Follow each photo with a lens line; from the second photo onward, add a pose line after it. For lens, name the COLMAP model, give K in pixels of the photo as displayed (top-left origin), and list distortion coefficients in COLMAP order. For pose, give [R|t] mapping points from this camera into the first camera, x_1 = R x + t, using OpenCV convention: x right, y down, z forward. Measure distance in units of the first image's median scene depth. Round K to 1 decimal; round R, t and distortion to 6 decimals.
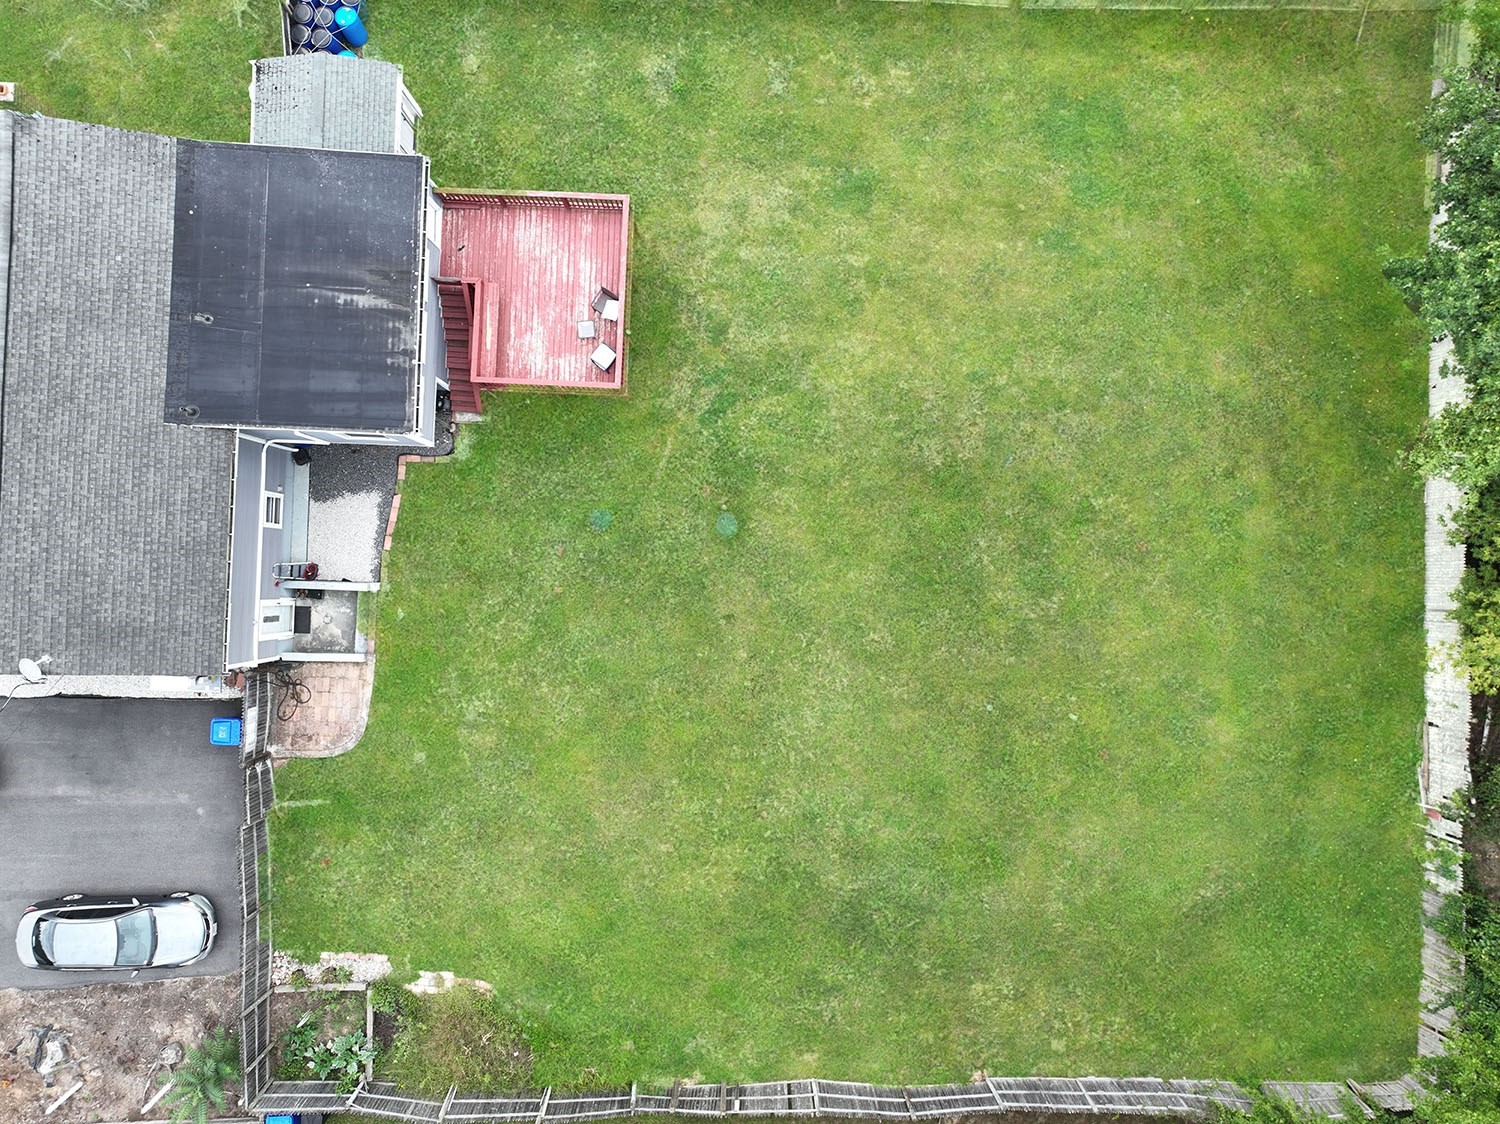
lens RADIAL K [[1056.6, 0, 753.6], [0, 1056.6, 558.2], [0, 0, 1]] dist [-0.011544, 0.034163]
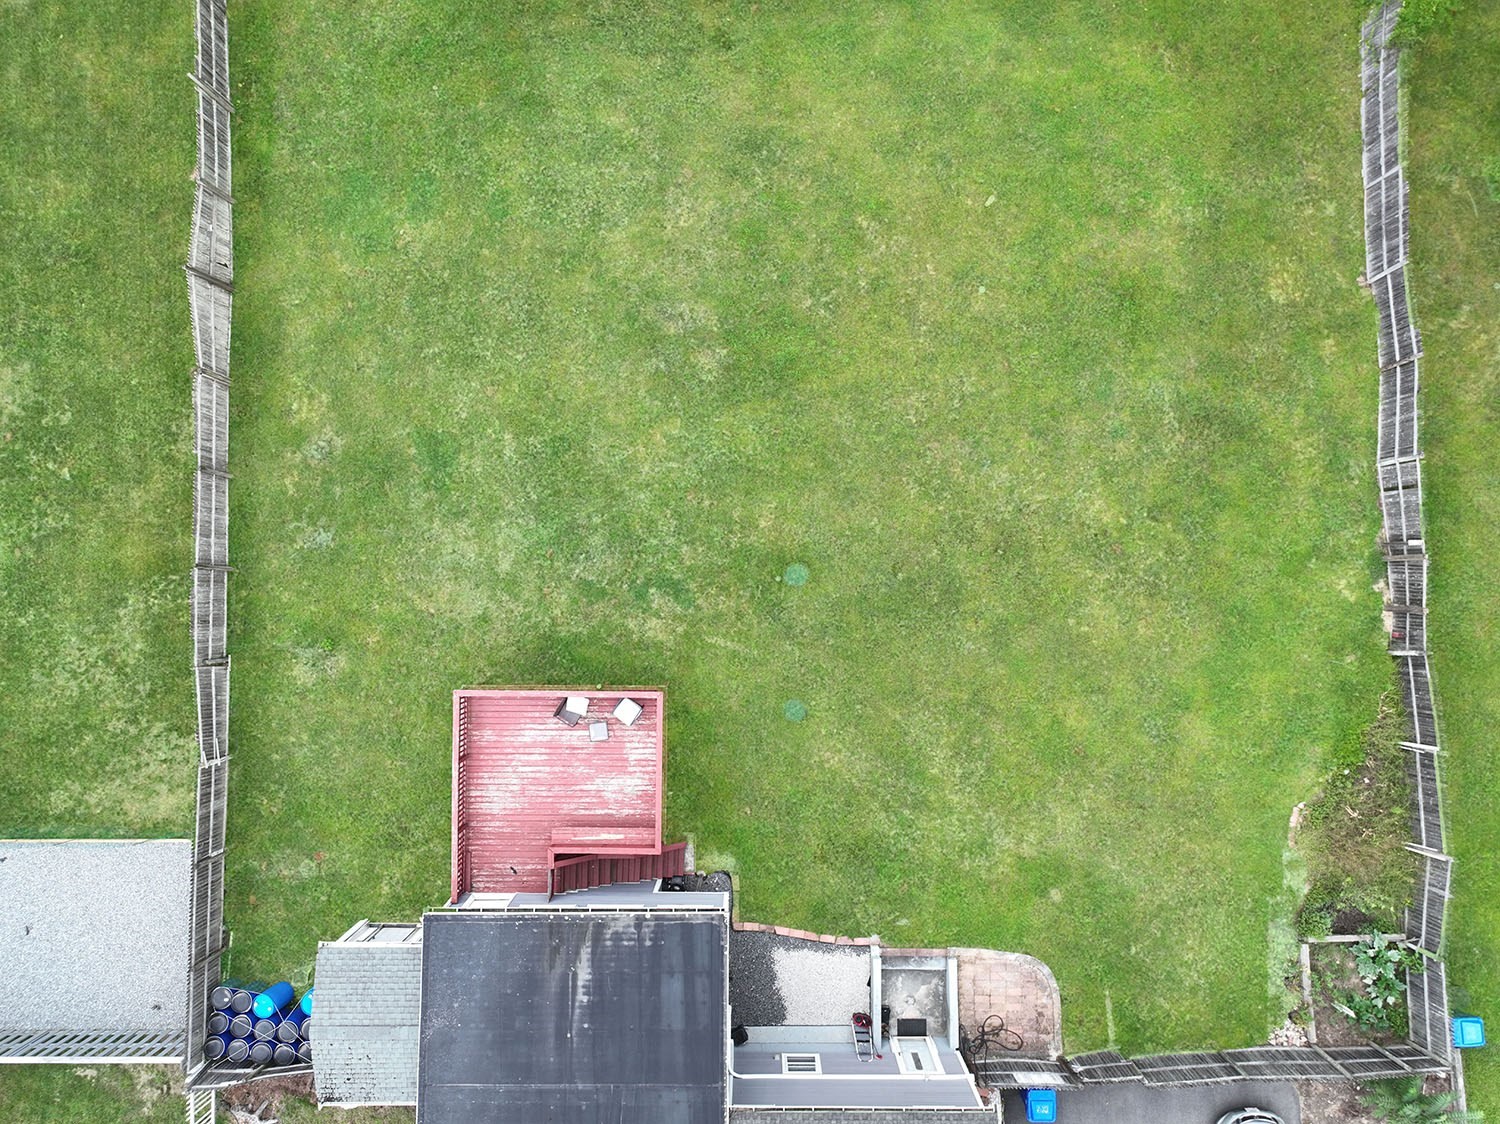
lens RADIAL K [[1056.6, 0, 753.6], [0, 1056.6, 558.2], [0, 0, 1]] dist [-0.011544, 0.034163]
pose [[-0.033951, -0.999255, 0.018324, -0.026541], [0.999325, -0.033685, 0.014634, -0.085089], [-0.014005, 0.018808, 0.999725, 0.064753]]
